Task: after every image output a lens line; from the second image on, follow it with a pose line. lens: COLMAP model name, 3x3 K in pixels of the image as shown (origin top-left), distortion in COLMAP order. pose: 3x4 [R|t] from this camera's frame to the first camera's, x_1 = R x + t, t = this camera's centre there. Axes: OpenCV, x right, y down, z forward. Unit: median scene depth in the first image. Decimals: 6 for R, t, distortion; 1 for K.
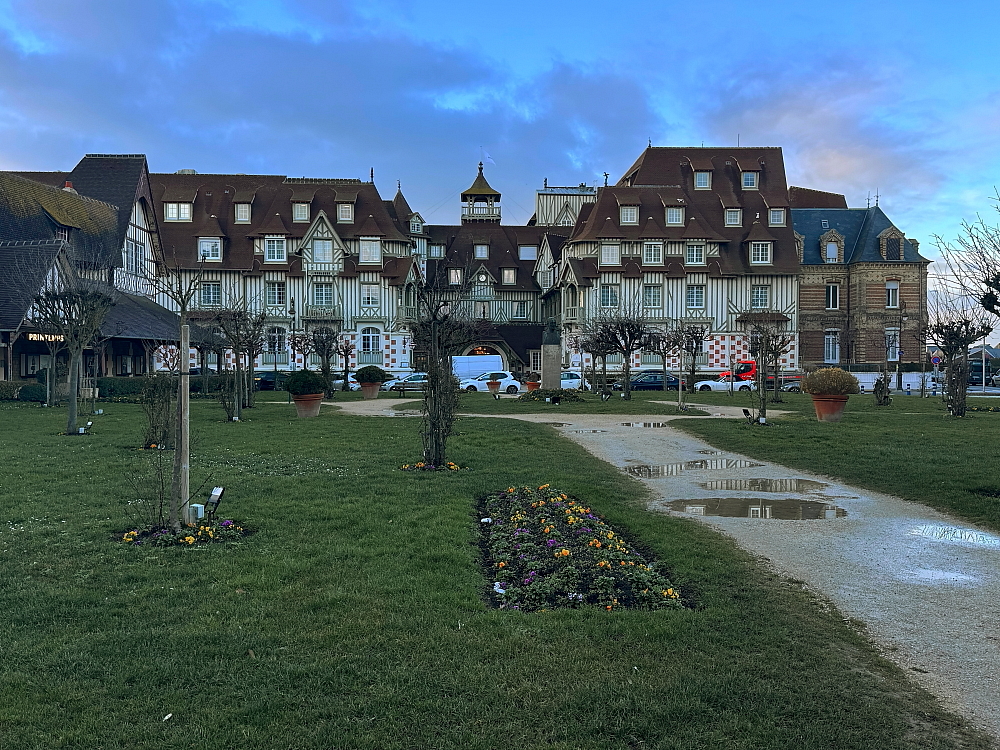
lens RADIAL K [[885.5, 0, 500.0], [0, 885.5, 375.0], [0, 0, 1]] dist [0.191896, -0.444402]
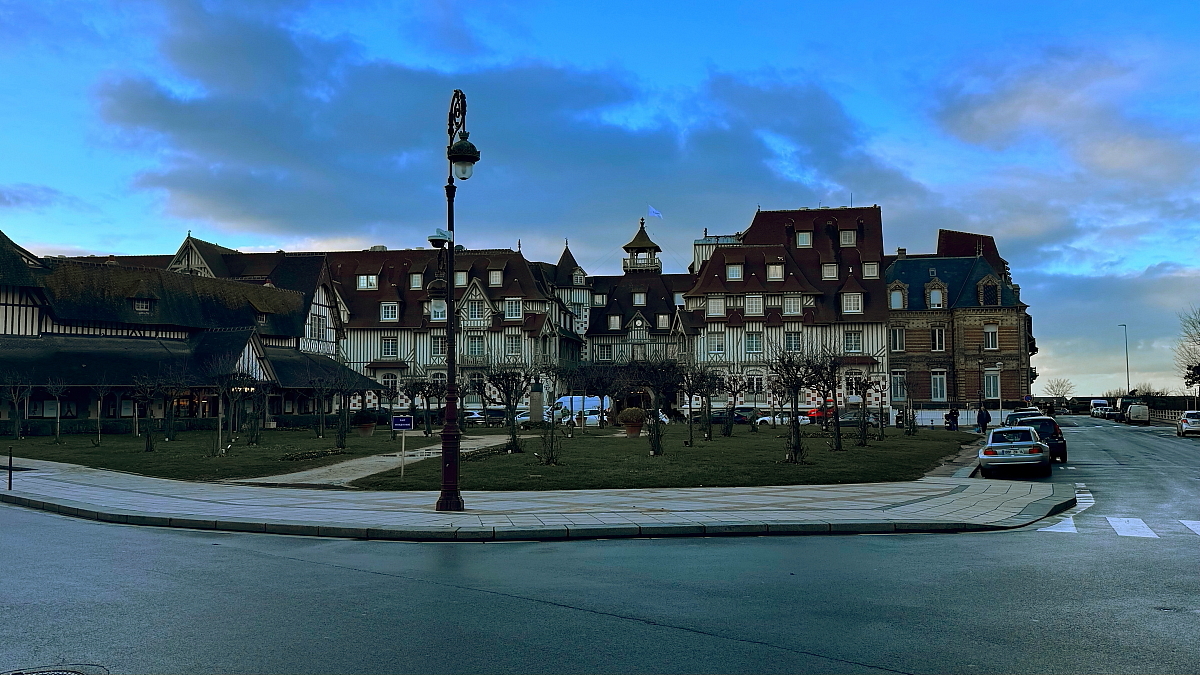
lens RADIAL K [[1068.5, 0, 600.0], [0, 1068.5, 337.5], [0, 0, 1]] dist [0.133232, 0.000366]
pose [[0.978586, -0.016419, -0.205181, 0.258129], [0.002105, 0.997560, -0.069786, 0.000418], [0.205826, 0.067860, 0.976233, -0.375487]]
